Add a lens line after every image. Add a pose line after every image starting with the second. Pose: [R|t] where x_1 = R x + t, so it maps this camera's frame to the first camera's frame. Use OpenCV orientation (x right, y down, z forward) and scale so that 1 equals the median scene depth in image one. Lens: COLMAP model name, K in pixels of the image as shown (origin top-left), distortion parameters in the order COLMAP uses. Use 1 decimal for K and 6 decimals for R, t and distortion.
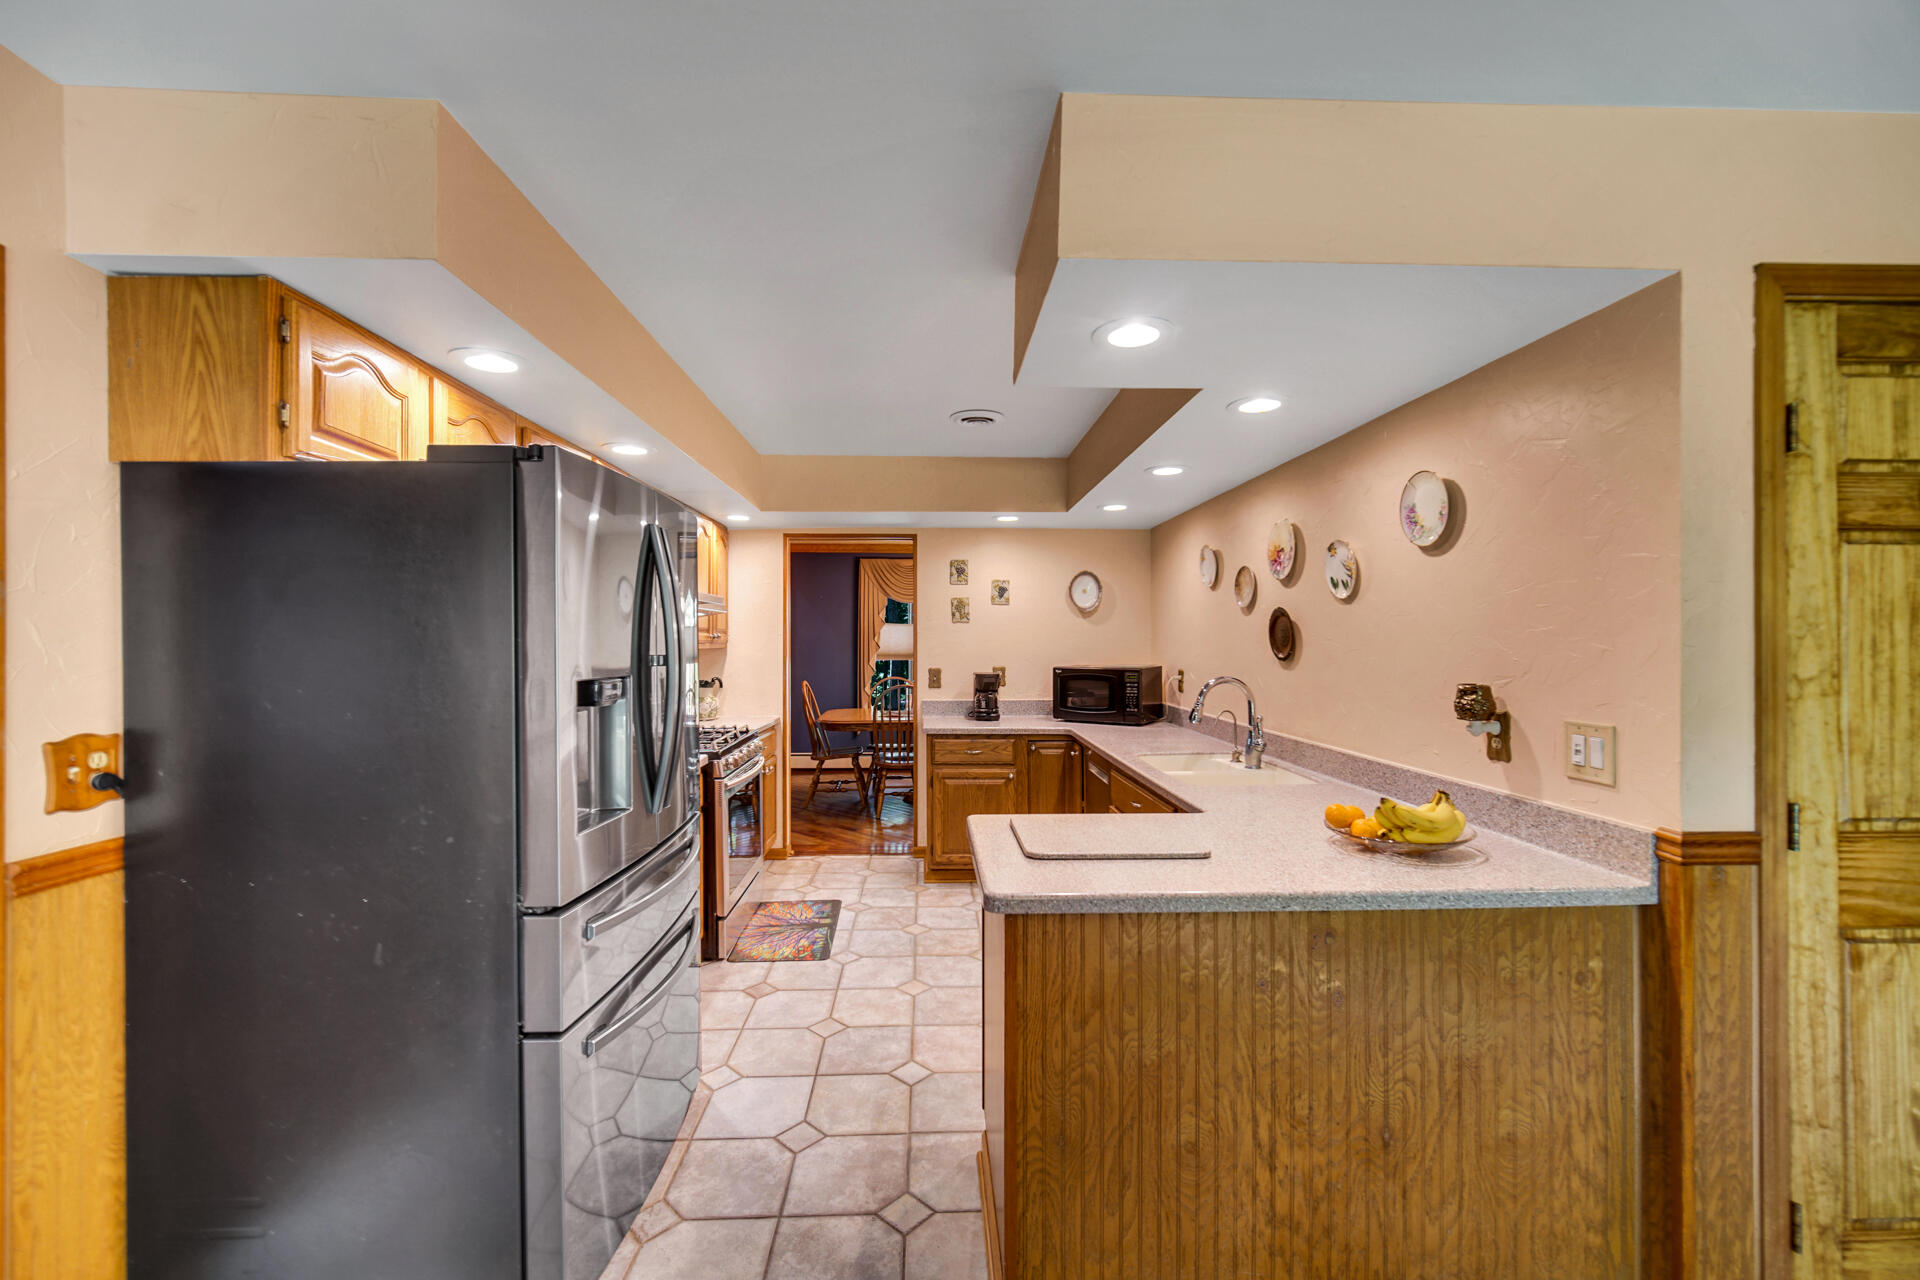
lens RADIAL K [[775.7, 0, 944.0], [0, 775.7, 641.4], [0, 0, 1]] dist [-0.002270, -0.000078]
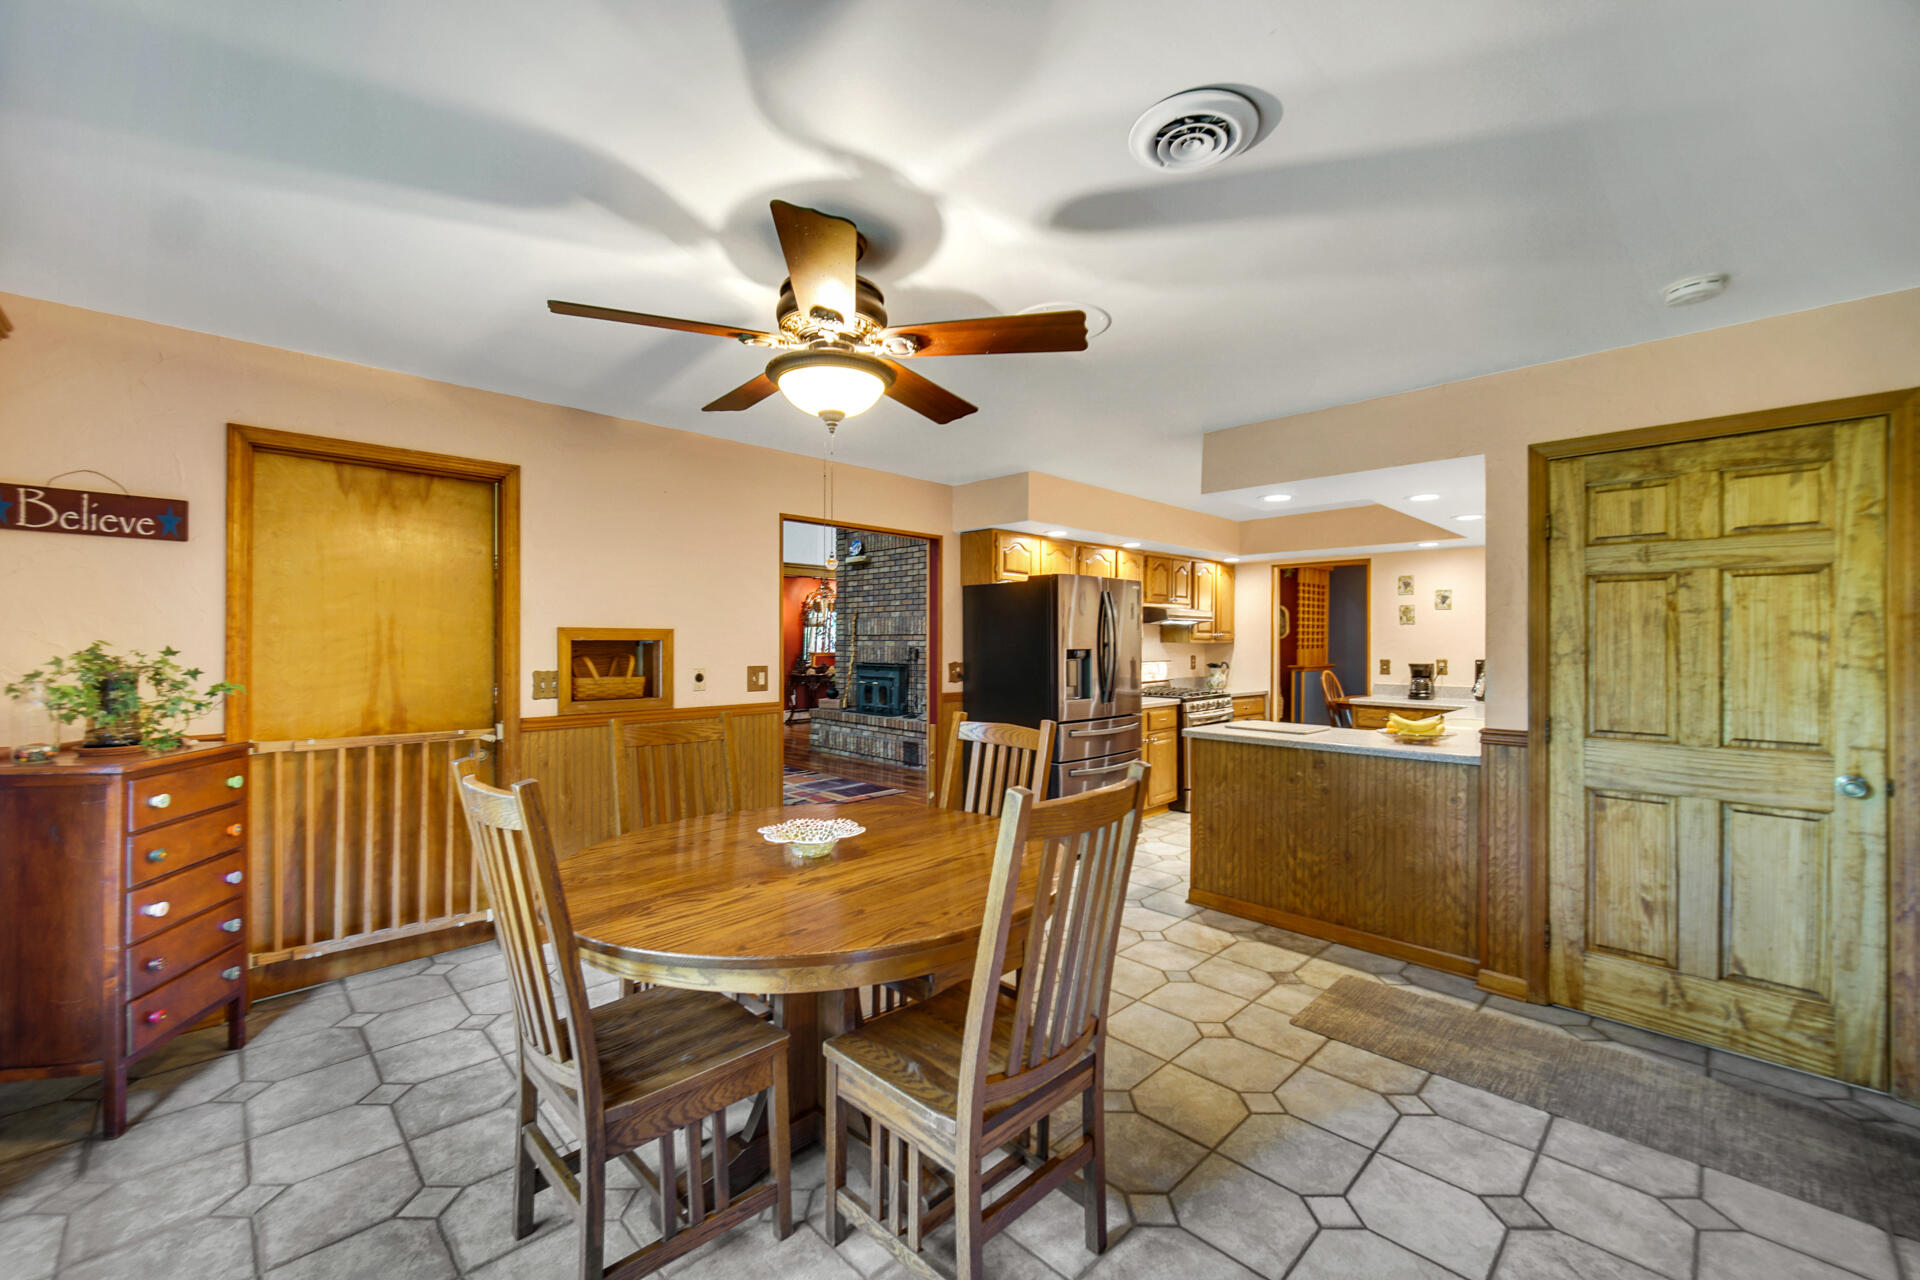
lens RADIAL K [[775.7, 0, 943.3], [0, 775.7, 643.2], [0, 0, 1]] dist [-0.002270, -0.000078]
pose [[0.667546, 0.004695, -0.744554, 1.470085], [-0.004188, 0.999988, 0.002551, 0.021430], [0.744557, 0.001416, 0.667557, -1.388268]]
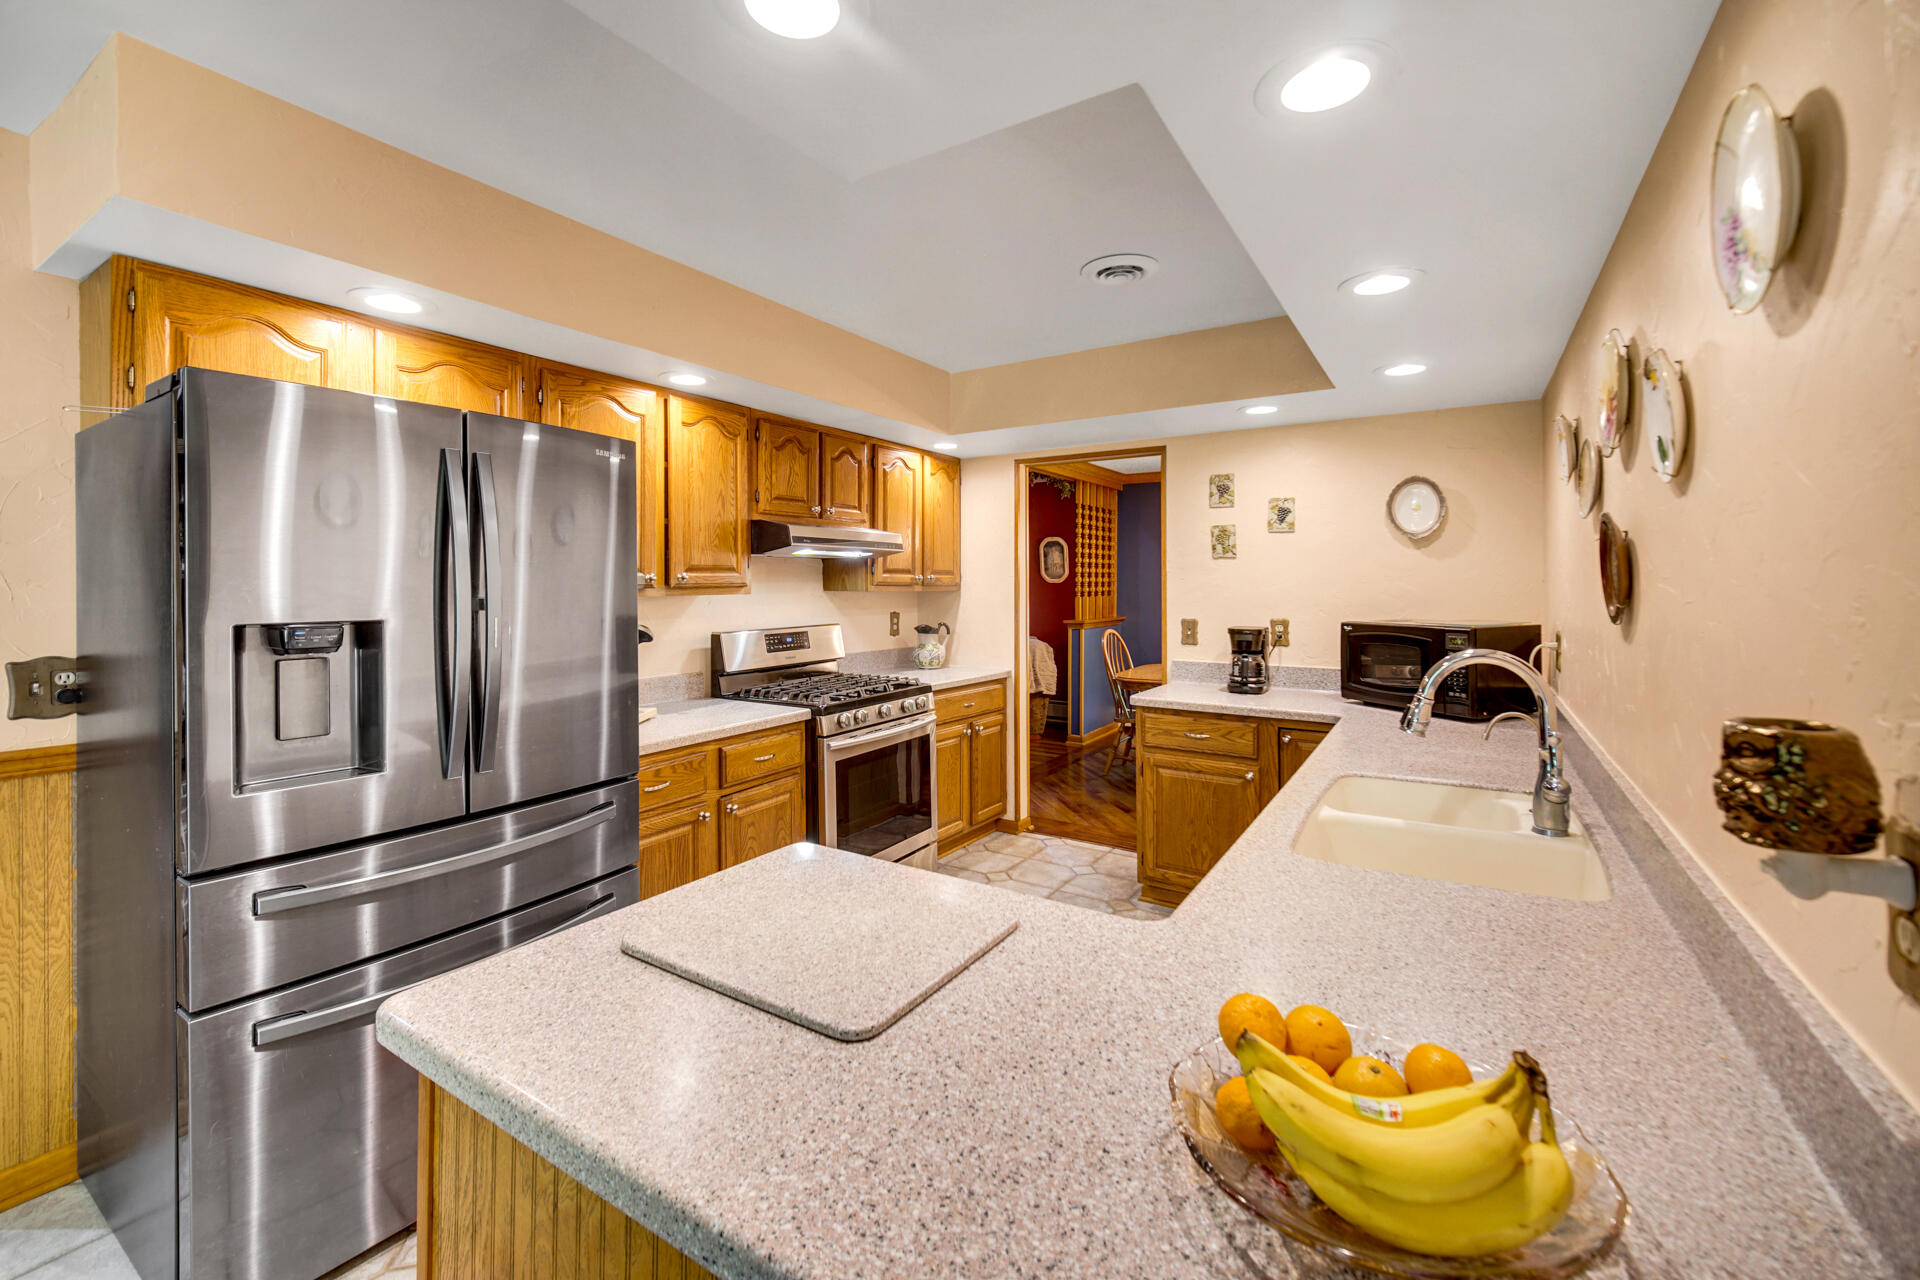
lens RADIAL K [[775.7, 0, 962.3], [0, 775.7, 585.5], [0, 0, 1]] dist [-0.002270, -0.000078]
pose [[0.824652, 0.000316, -0.565640, 0.739960], [-0.000430, 1.000000, -0.000069, 0.005094], [0.565640, 0.000300, 0.824652, 0.758671]]
